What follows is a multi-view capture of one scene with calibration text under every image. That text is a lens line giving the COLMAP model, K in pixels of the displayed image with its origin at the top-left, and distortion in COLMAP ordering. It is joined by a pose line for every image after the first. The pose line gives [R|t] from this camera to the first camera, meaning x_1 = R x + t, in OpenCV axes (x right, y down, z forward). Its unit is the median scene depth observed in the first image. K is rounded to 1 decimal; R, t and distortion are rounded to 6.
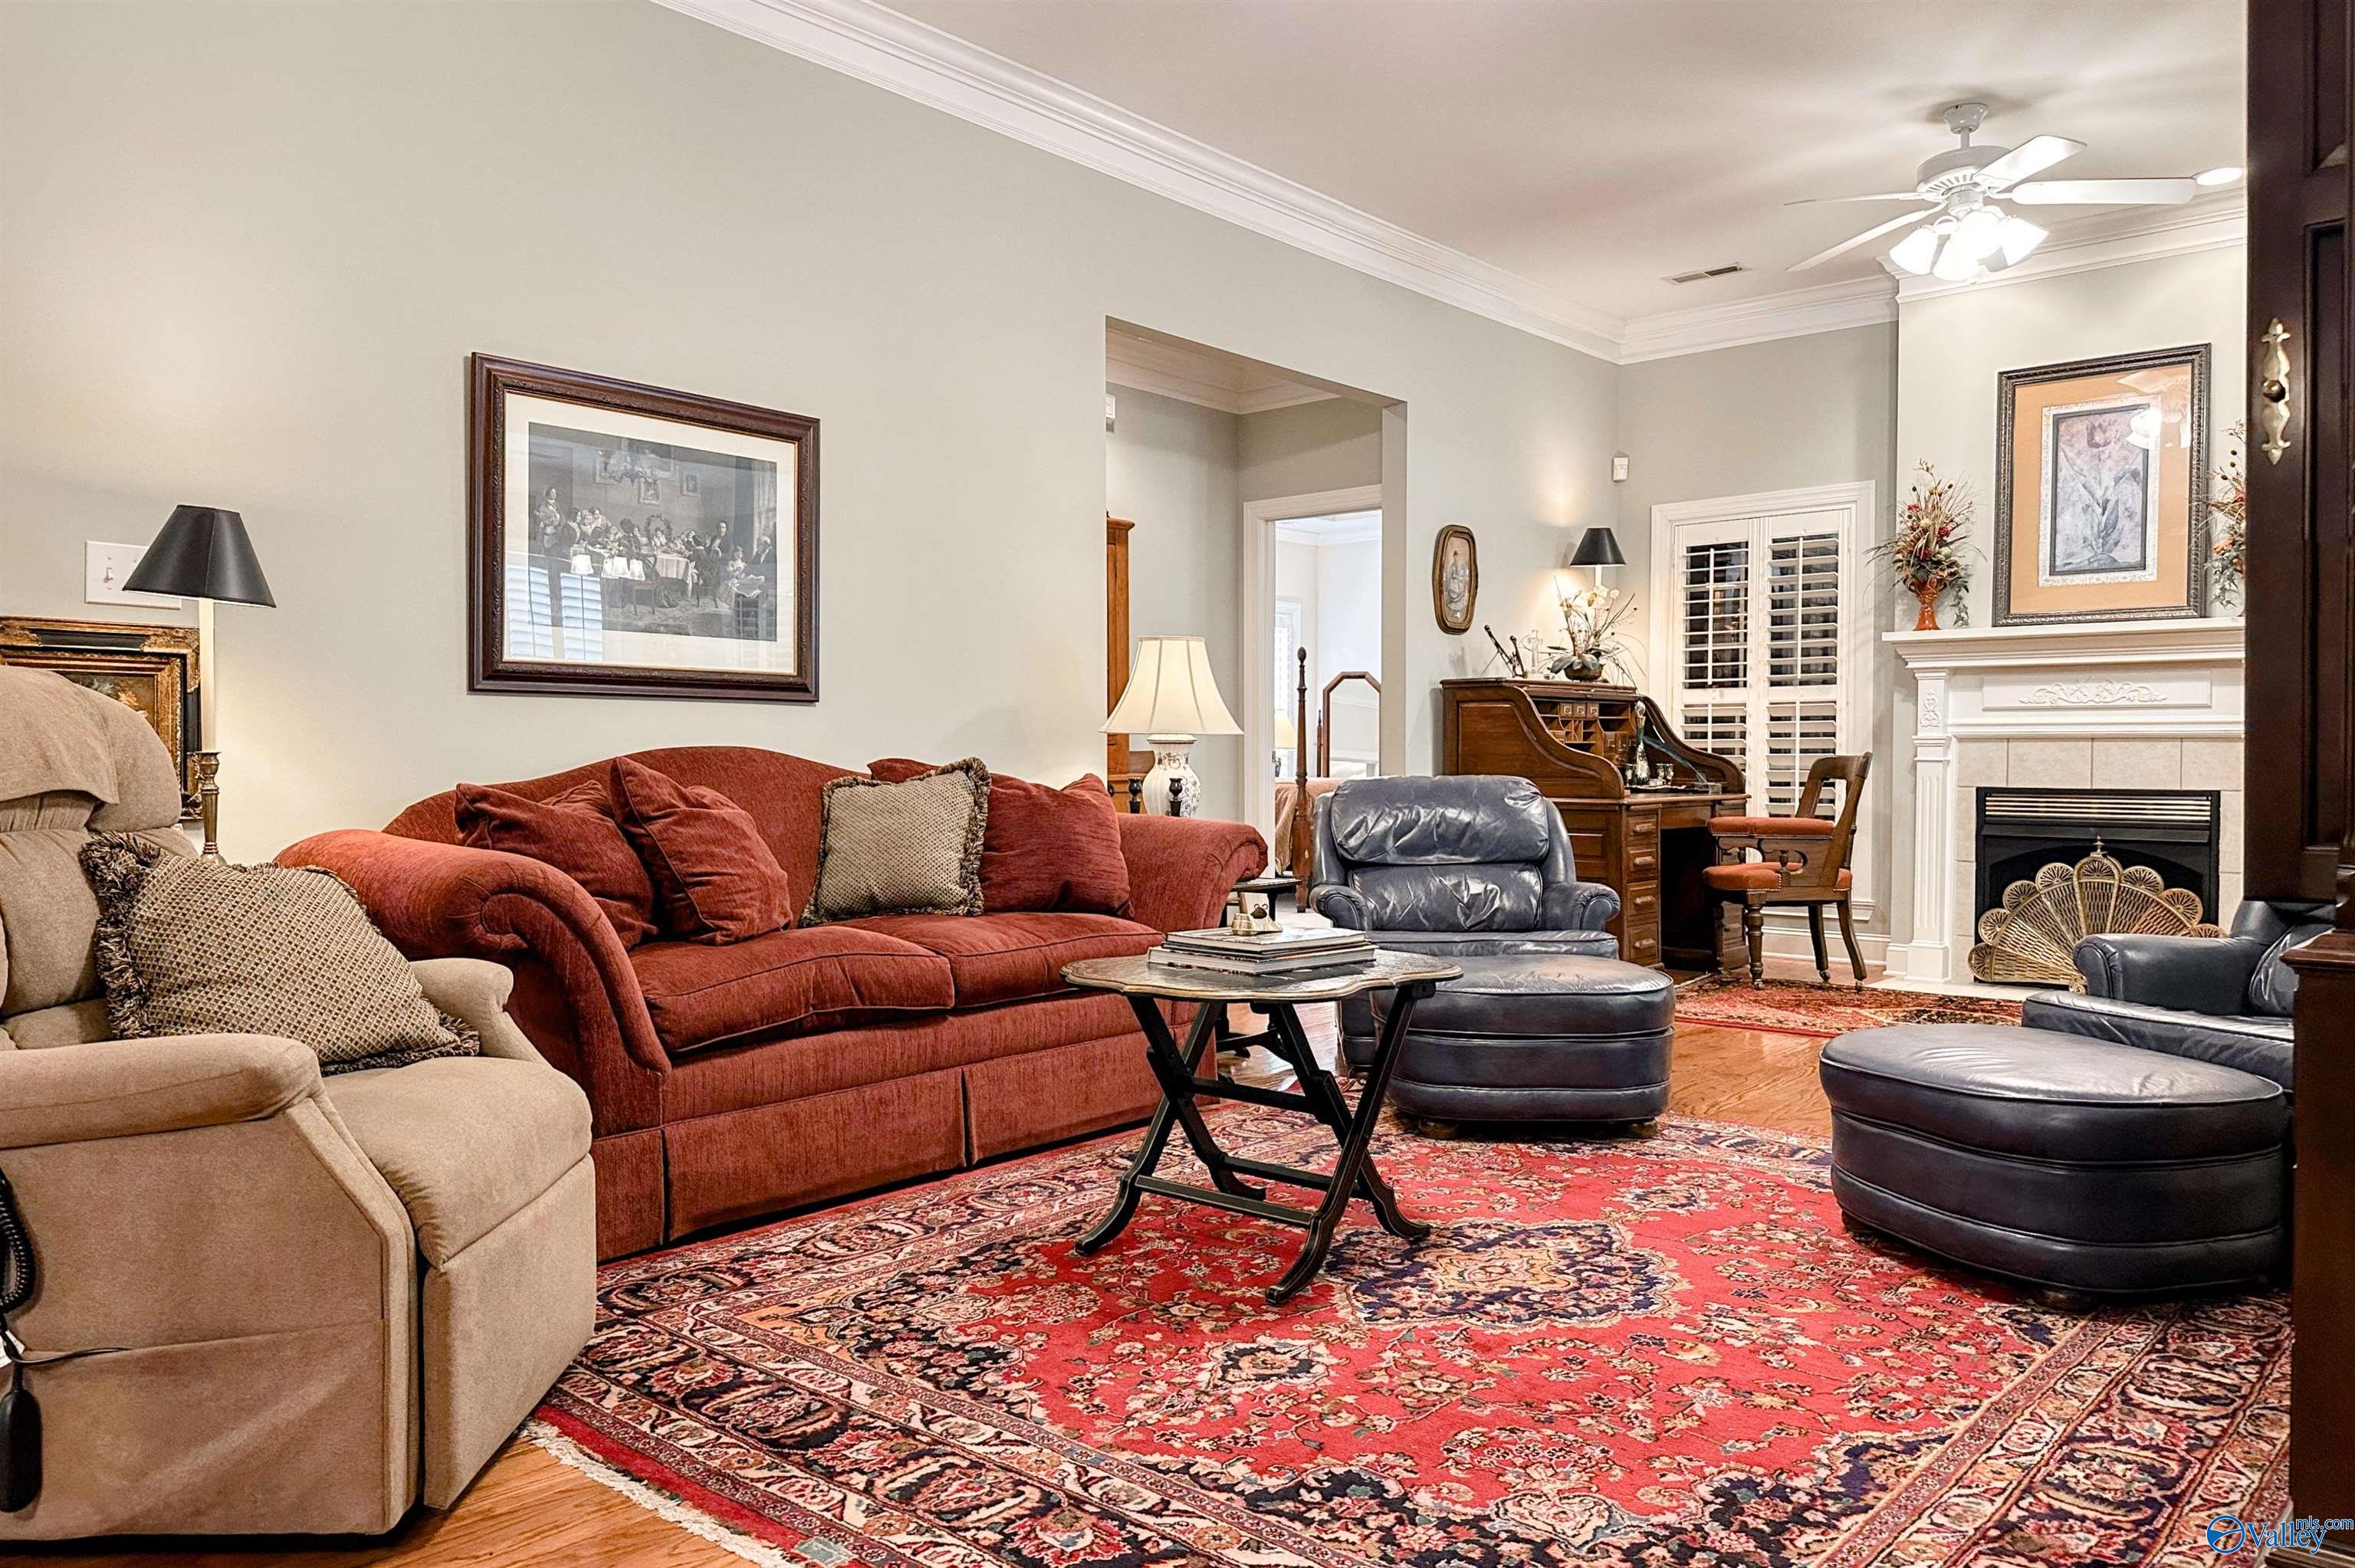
lens RADIAL K [[1626.8, 0, 1177.5], [0, 1626.8, 784.0], [0, 0, 1]] dist [0.002993, -0.070269]
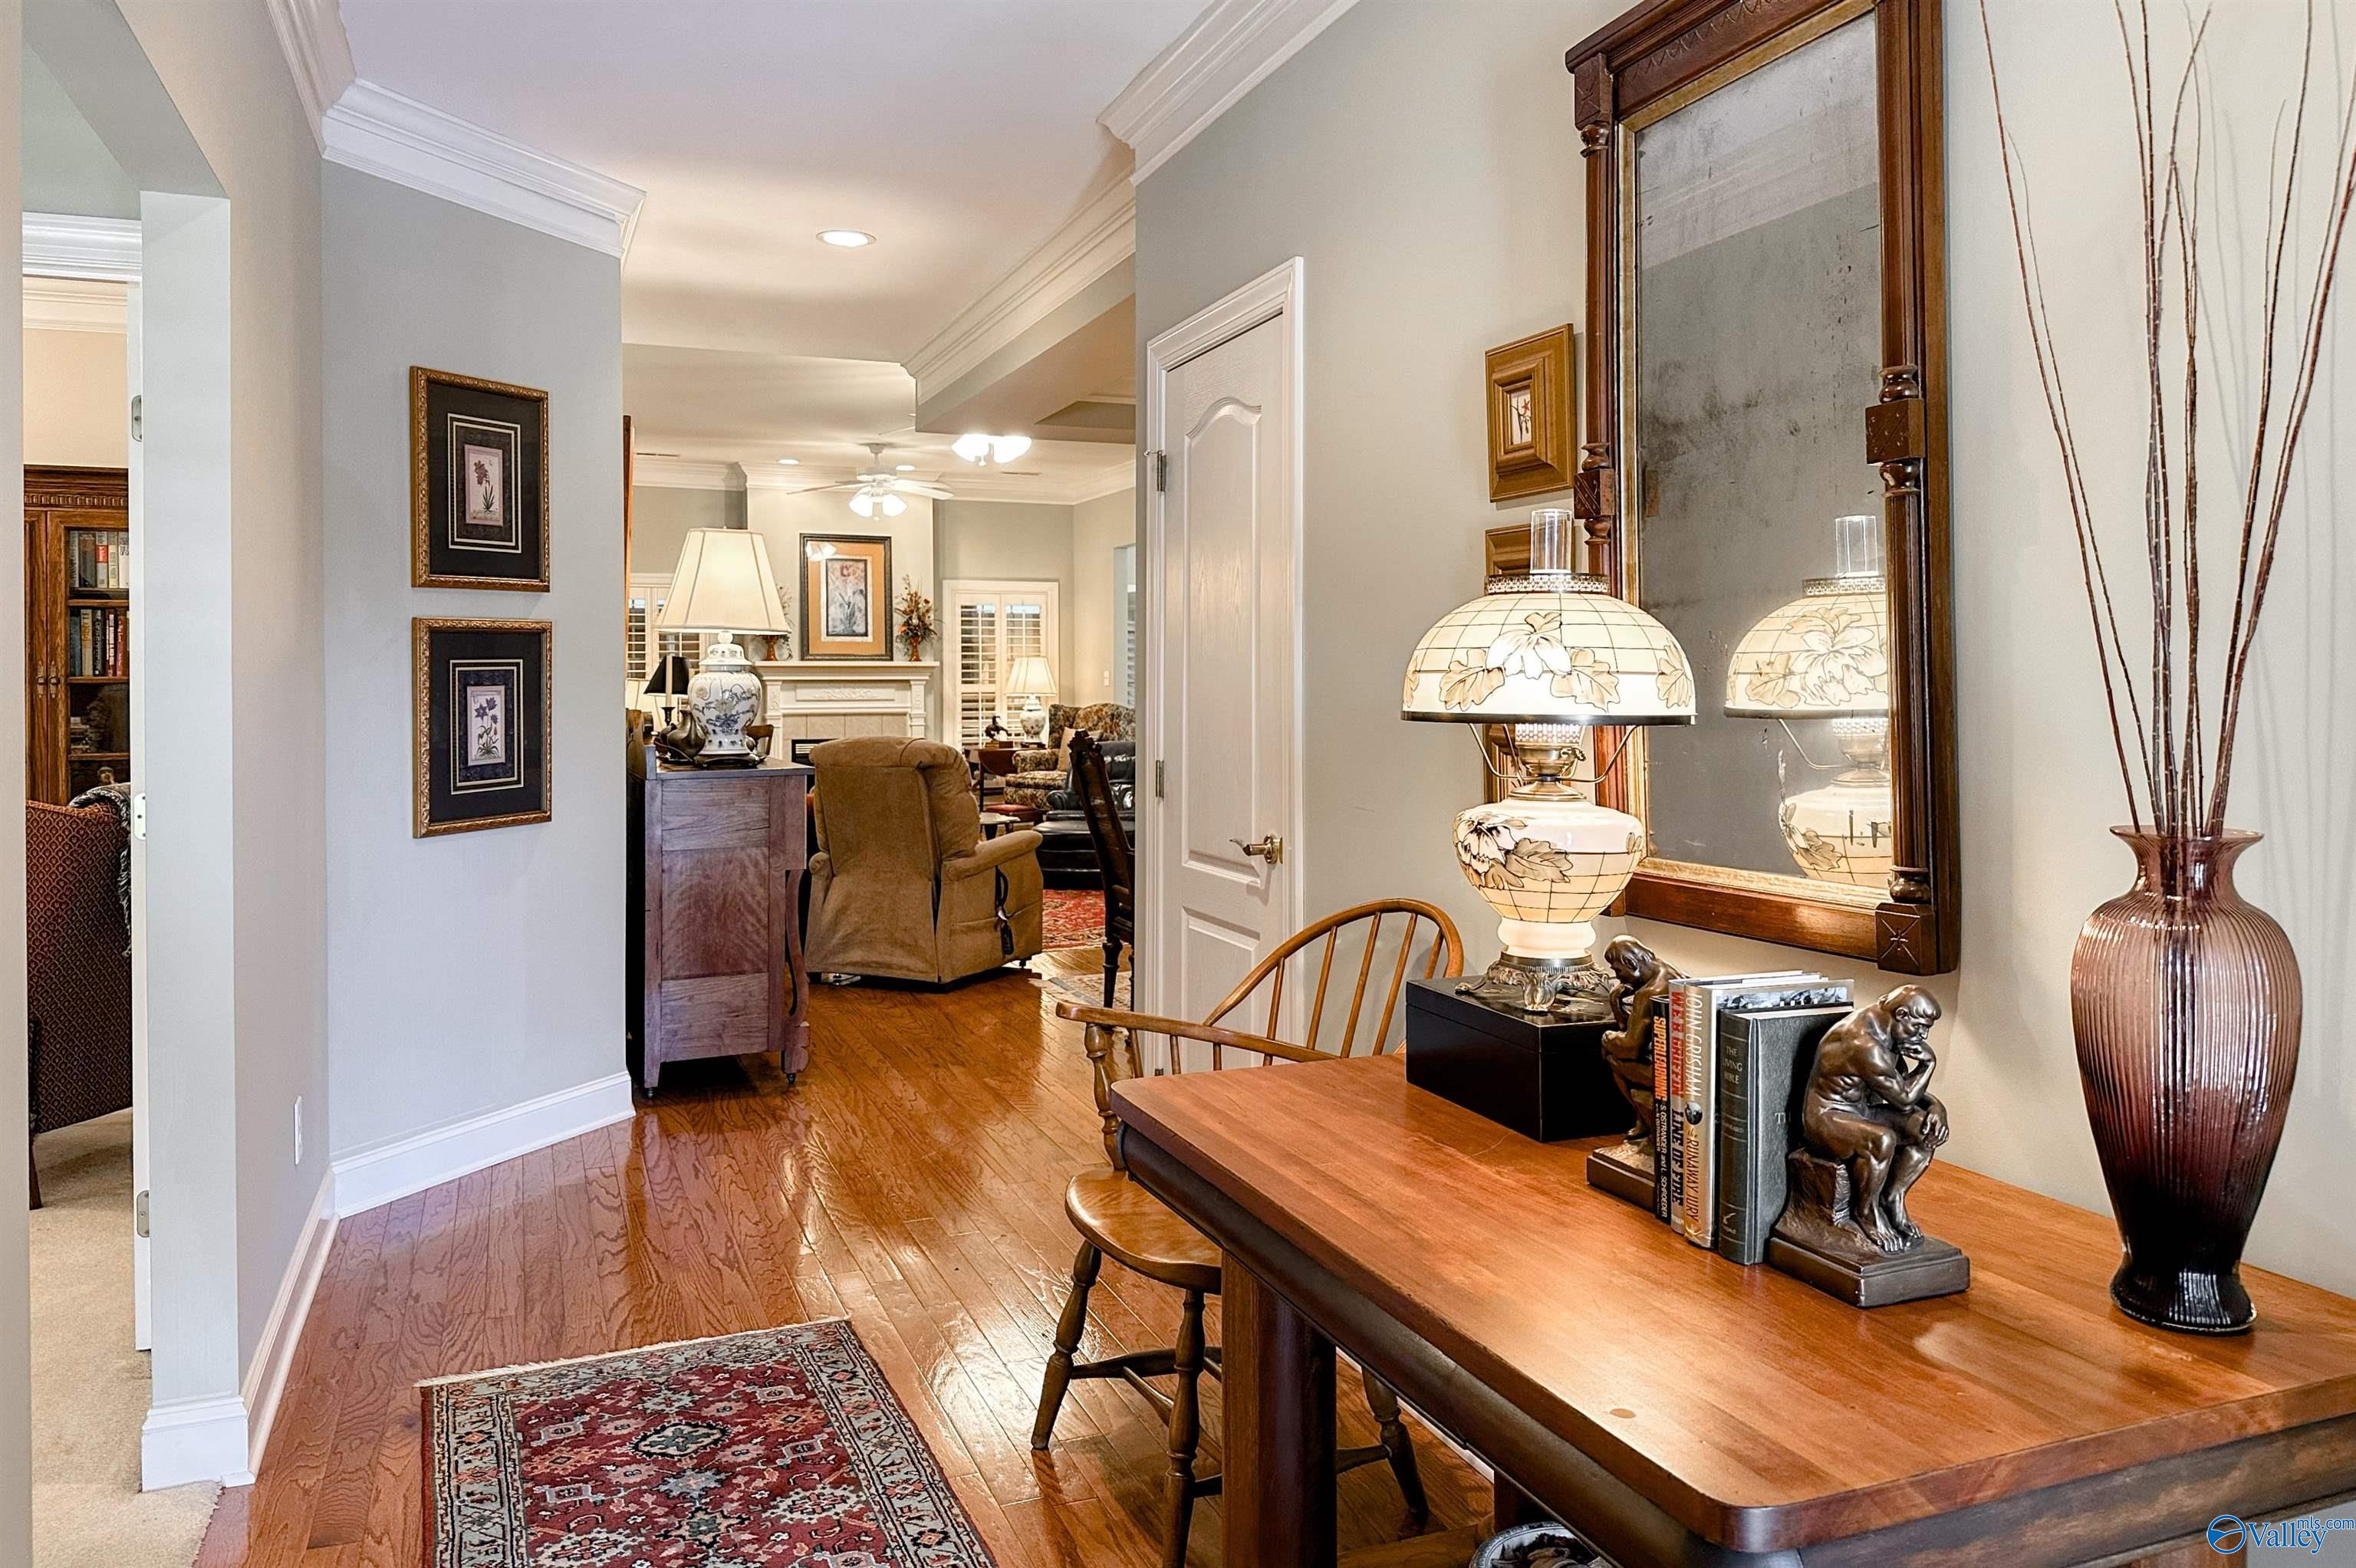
lens RADIAL K [[1650.8, 0, 1177.4], [0, 1650.8, 677.4], [0, 0, 1]] dist [0.000991, -0.000054]
pose [[0.445744, -0.001966, 0.895158, -1.105621], [0.018138, 0.999812, -0.006835, -0.051912], [-0.894977, 0.019283, 0.445696, -0.325492]]
